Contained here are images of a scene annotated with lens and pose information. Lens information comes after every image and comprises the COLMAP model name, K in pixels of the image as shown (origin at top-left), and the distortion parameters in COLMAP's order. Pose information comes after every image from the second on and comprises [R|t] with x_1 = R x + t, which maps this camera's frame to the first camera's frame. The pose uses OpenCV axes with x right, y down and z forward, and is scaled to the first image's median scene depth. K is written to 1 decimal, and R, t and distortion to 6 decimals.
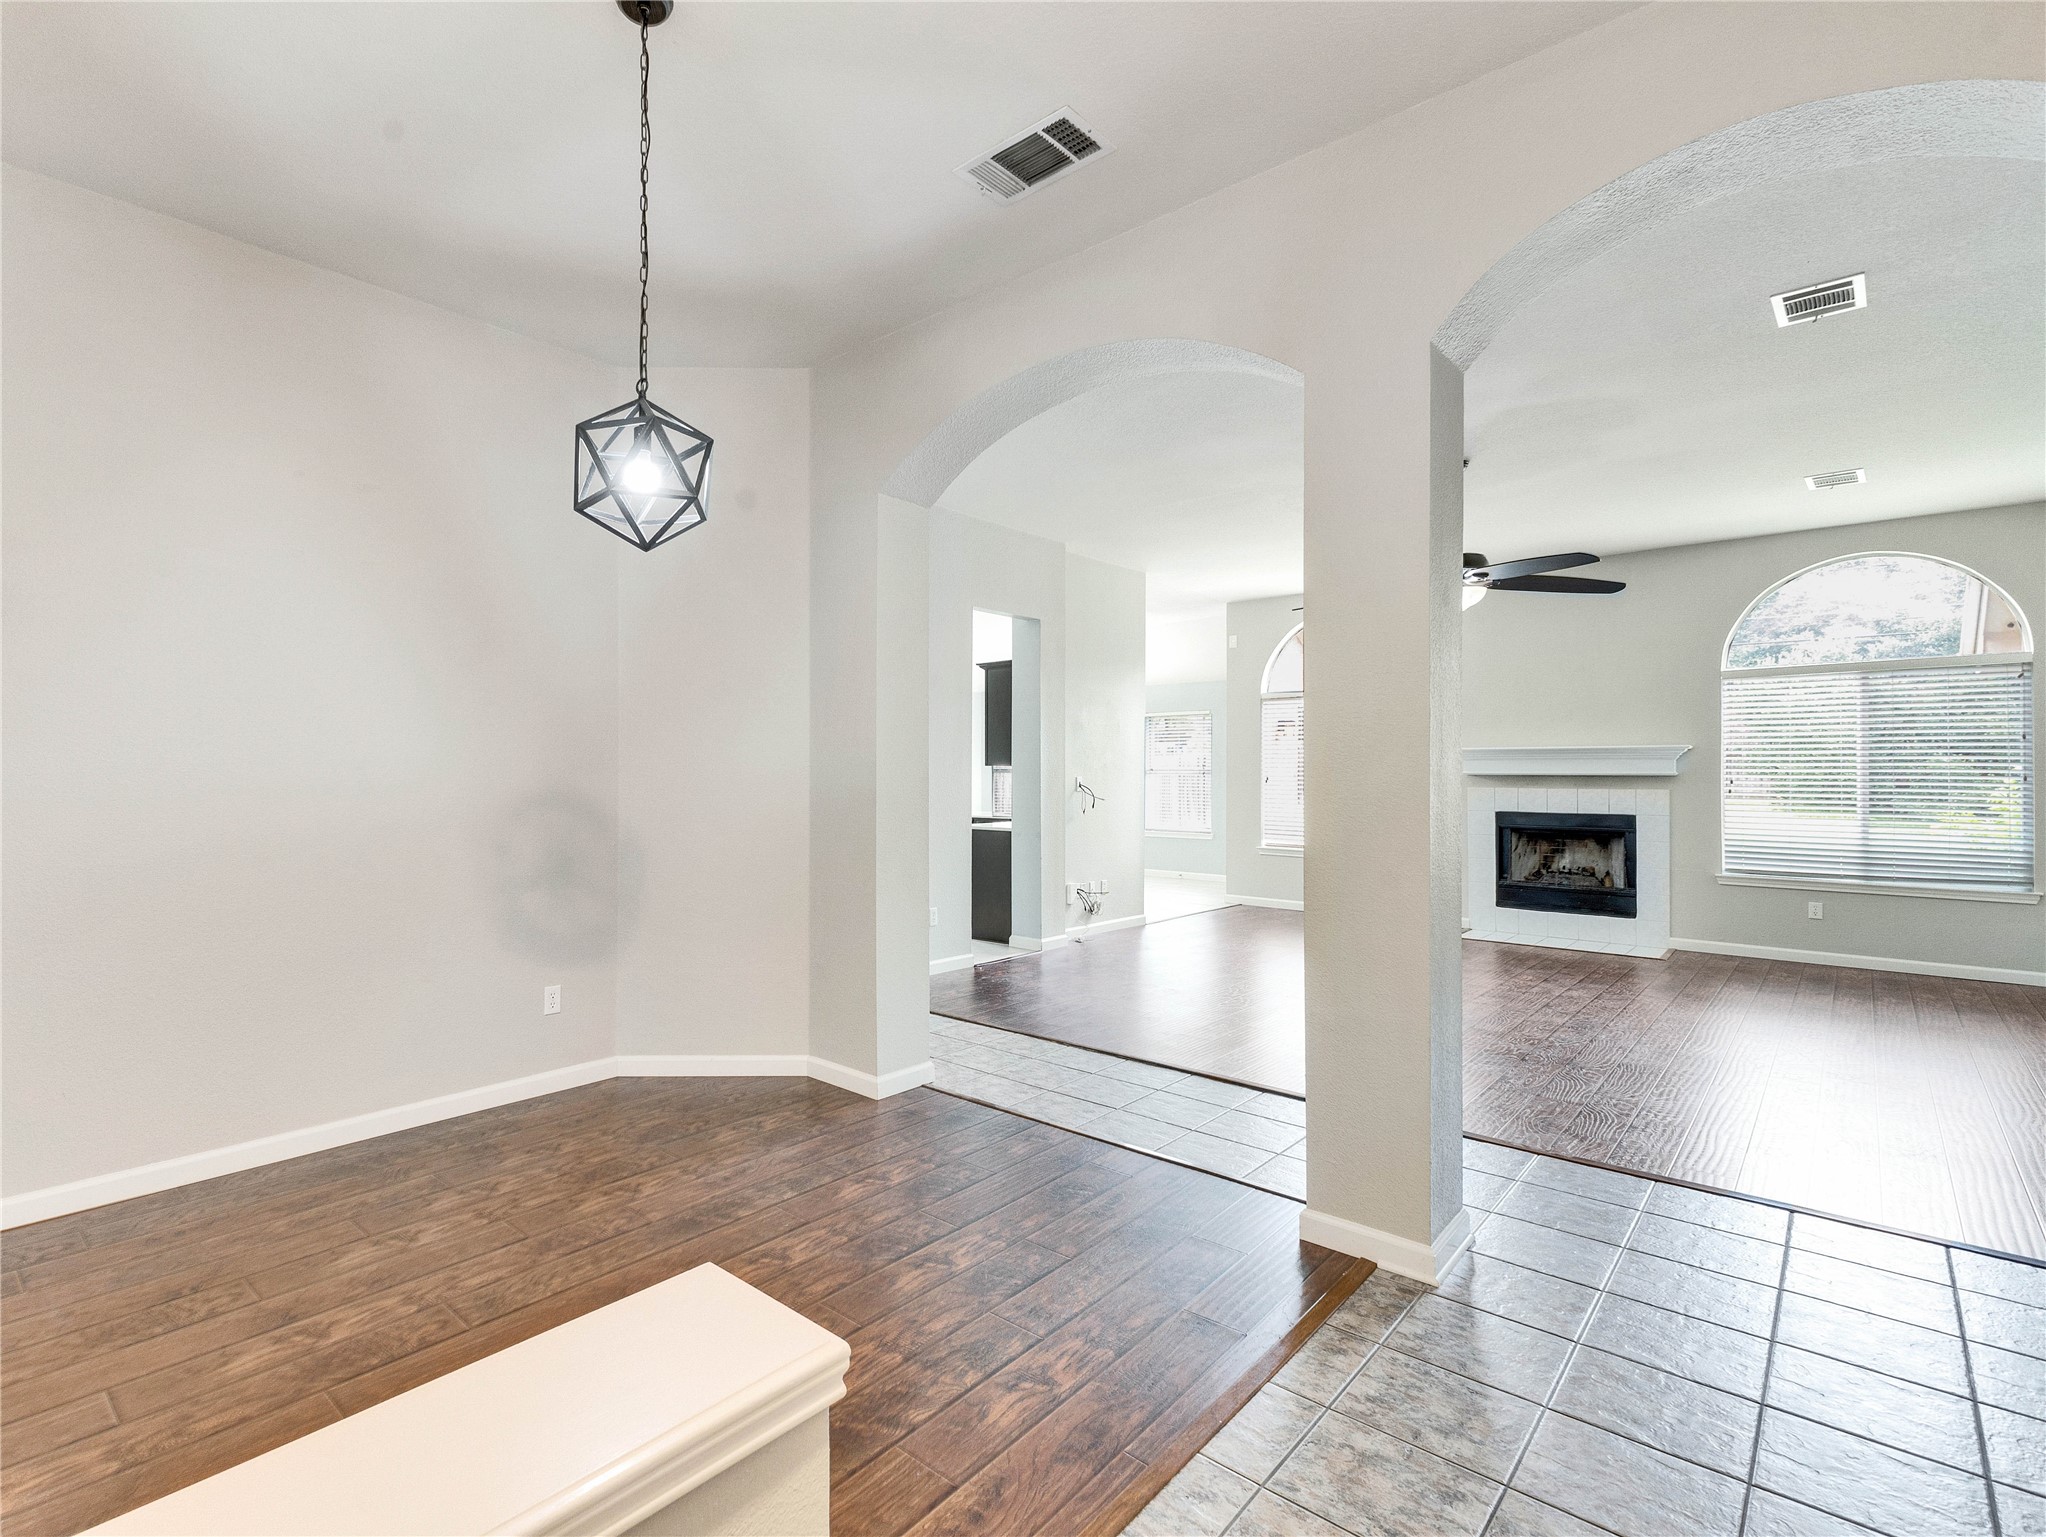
lens RADIAL K [[974.3, 0, 905.0], [0, 974.3, 758.9], [0, 0, 1]] dist [0.023471, -0.010136]
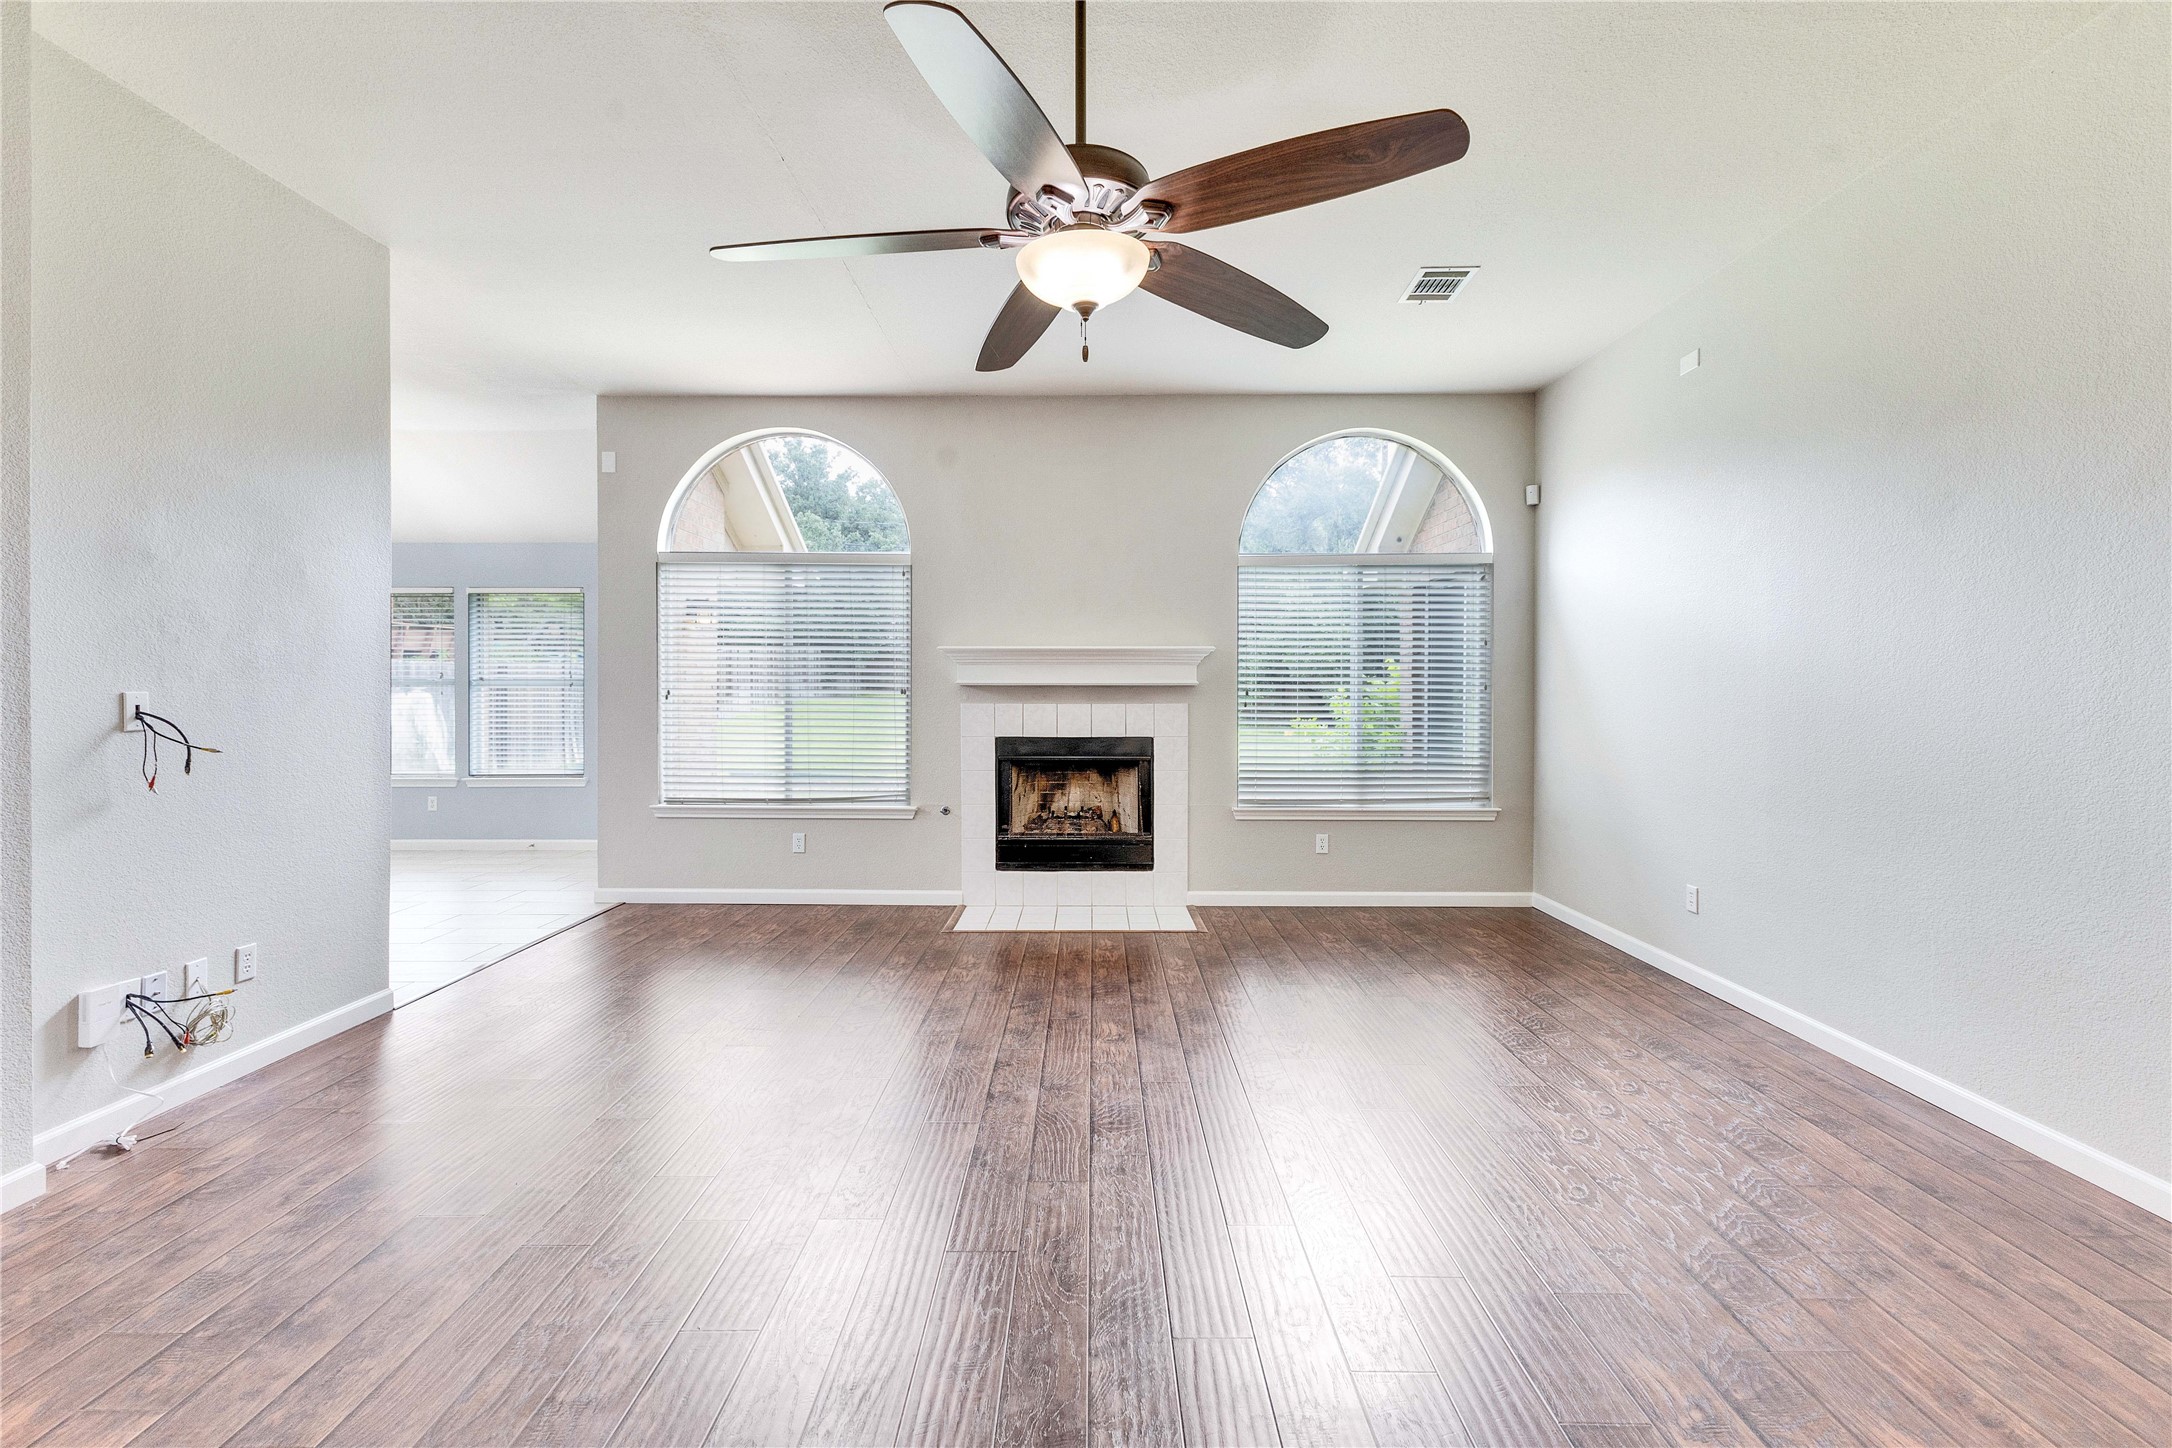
lens RADIAL K [[942.1, 0, 1086.8], [0, 942.1, 691.3], [0, 0, 1]] dist [0.001205, -0.000419]
pose [[0.725756, -0.004850, 0.687935, 0.192693], [-0.006433, 0.999884, 0.013836, 0.010861], [-0.687922, -0.014466, 0.725641, 0.486354]]
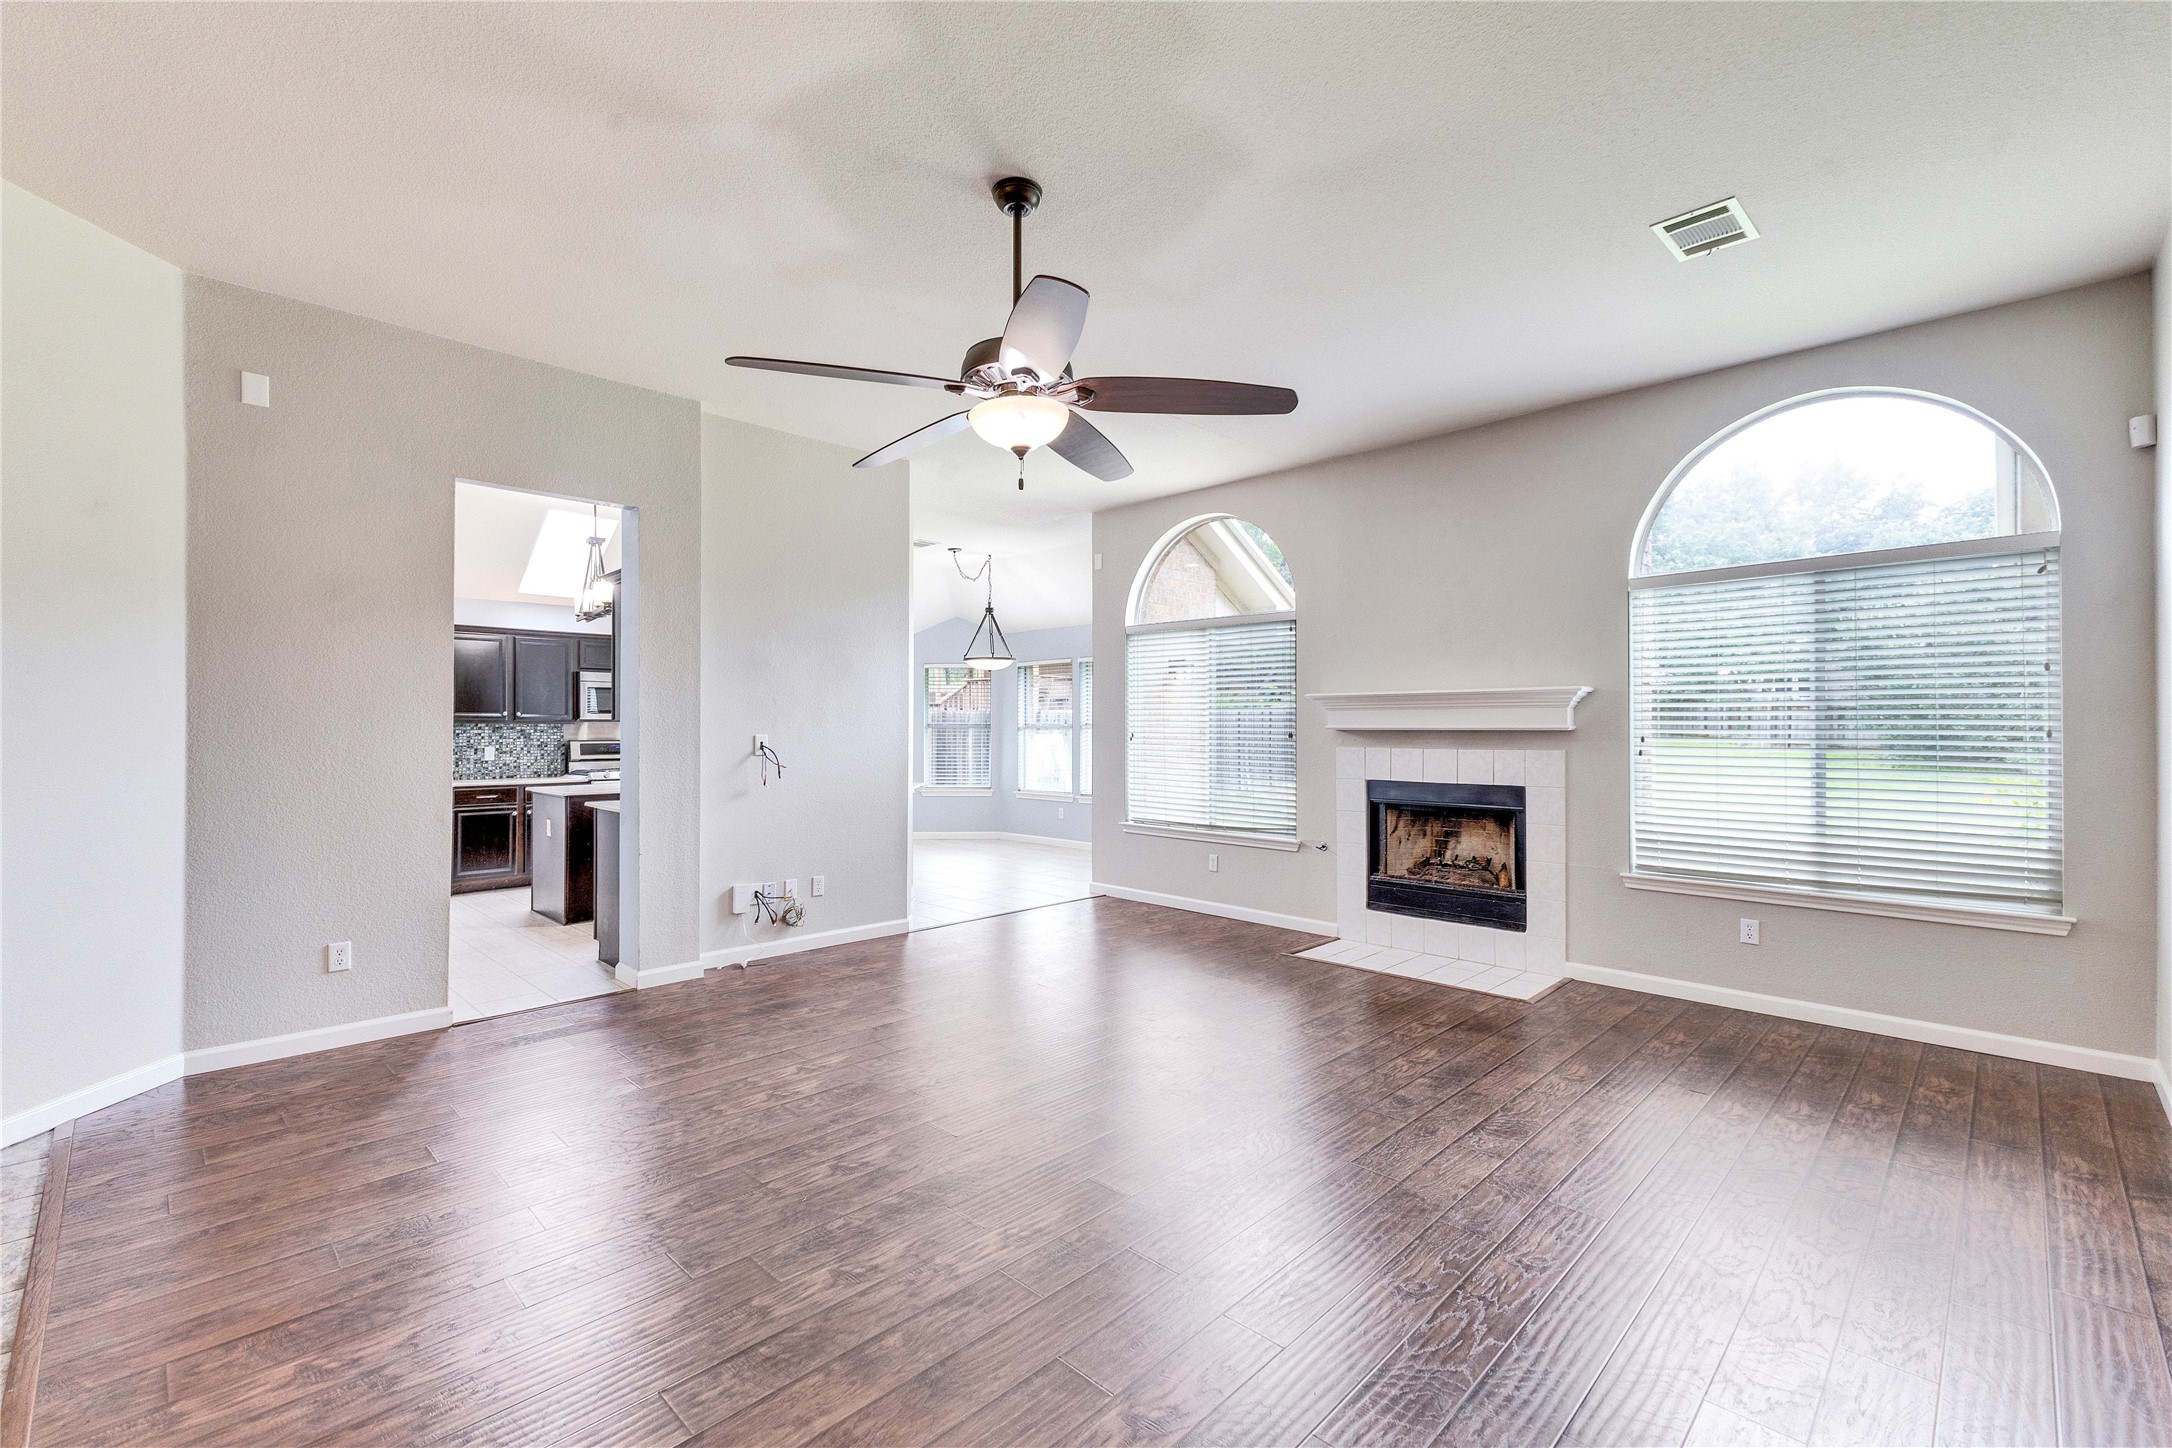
lens RADIAL K [[926.5, 0, 1085.9], [0, 926.5, 725.6], [0, 0, 1]] dist [0.002119, -0.000138]
pose [[0.999869, -0.002807, -0.015916, 0.424605], [0.002950, 0.999956, 0.008939, 0.006009], [0.015891, -0.008985, 0.999833, 0.320321]]
